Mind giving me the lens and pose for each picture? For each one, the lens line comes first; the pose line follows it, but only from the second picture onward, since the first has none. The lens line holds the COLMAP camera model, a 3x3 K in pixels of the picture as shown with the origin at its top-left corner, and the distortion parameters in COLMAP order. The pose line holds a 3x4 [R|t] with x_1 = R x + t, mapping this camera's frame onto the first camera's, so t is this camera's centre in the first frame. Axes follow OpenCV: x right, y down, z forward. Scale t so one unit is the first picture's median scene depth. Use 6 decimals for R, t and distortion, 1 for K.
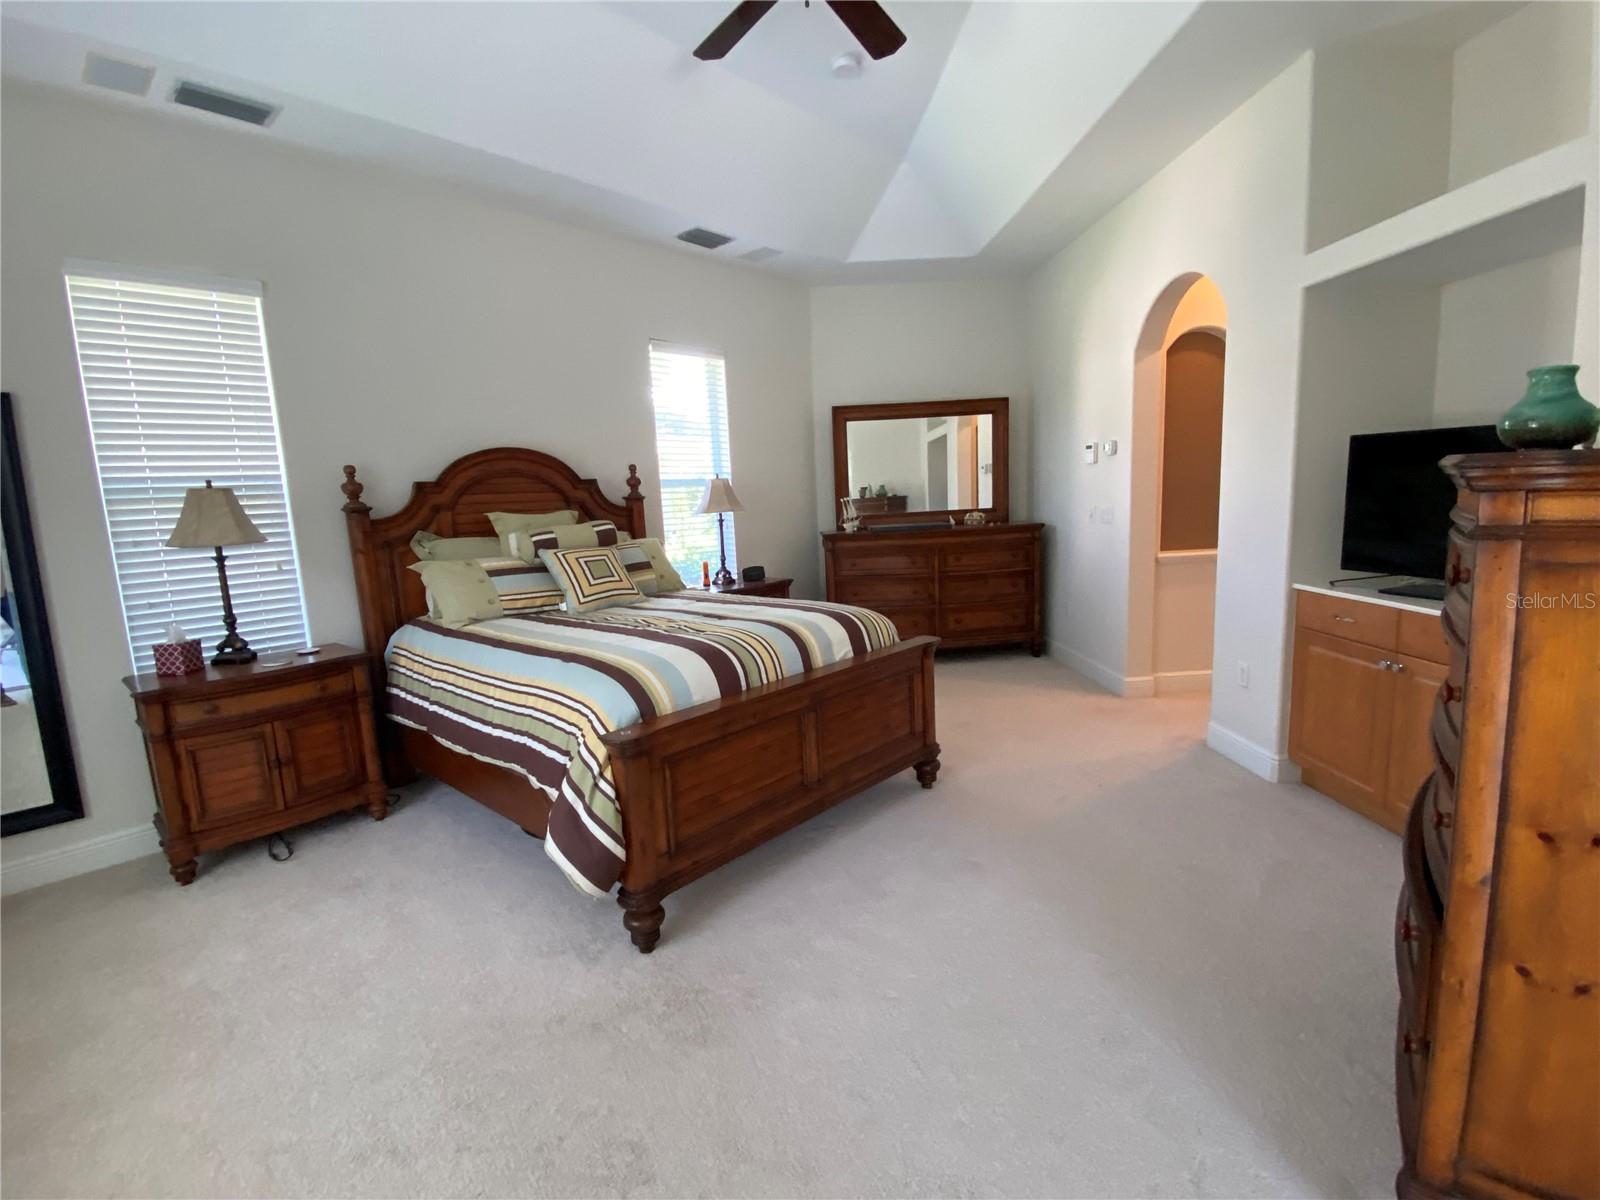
lens RADIAL K [[725.4, 0, 800.5], [0, 725.4, 594.9], [0, 0, 1]] dist [0.026685, -0.015059]
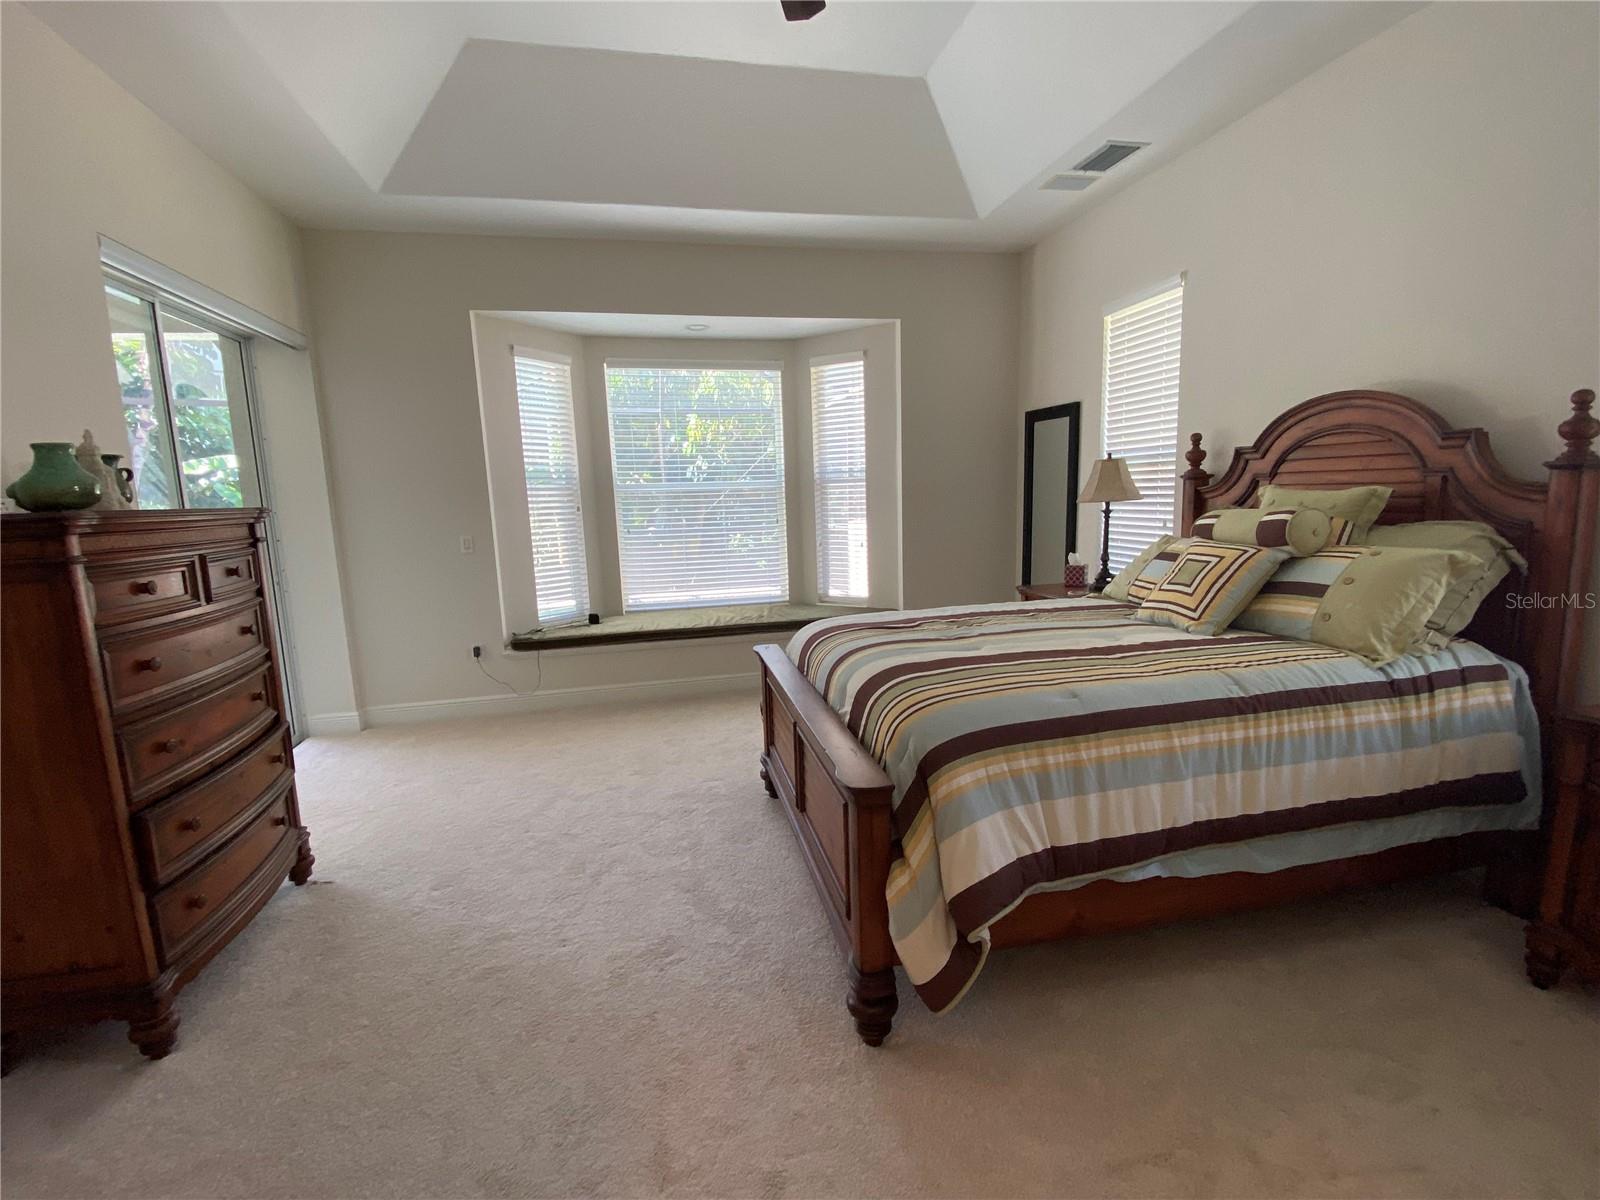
lens RADIAL K [[725.4, 0, 805.7], [0, 725.4, 607.7], [0, 0, 1]] dist [0.026685, -0.015059]
pose [[-0.581825, 0.206525, -0.786655, 0.617994], [-0.041487, 0.958427, 0.282306, -0.229844], [0.812255, 0.196889, -0.549069, 1.284389]]
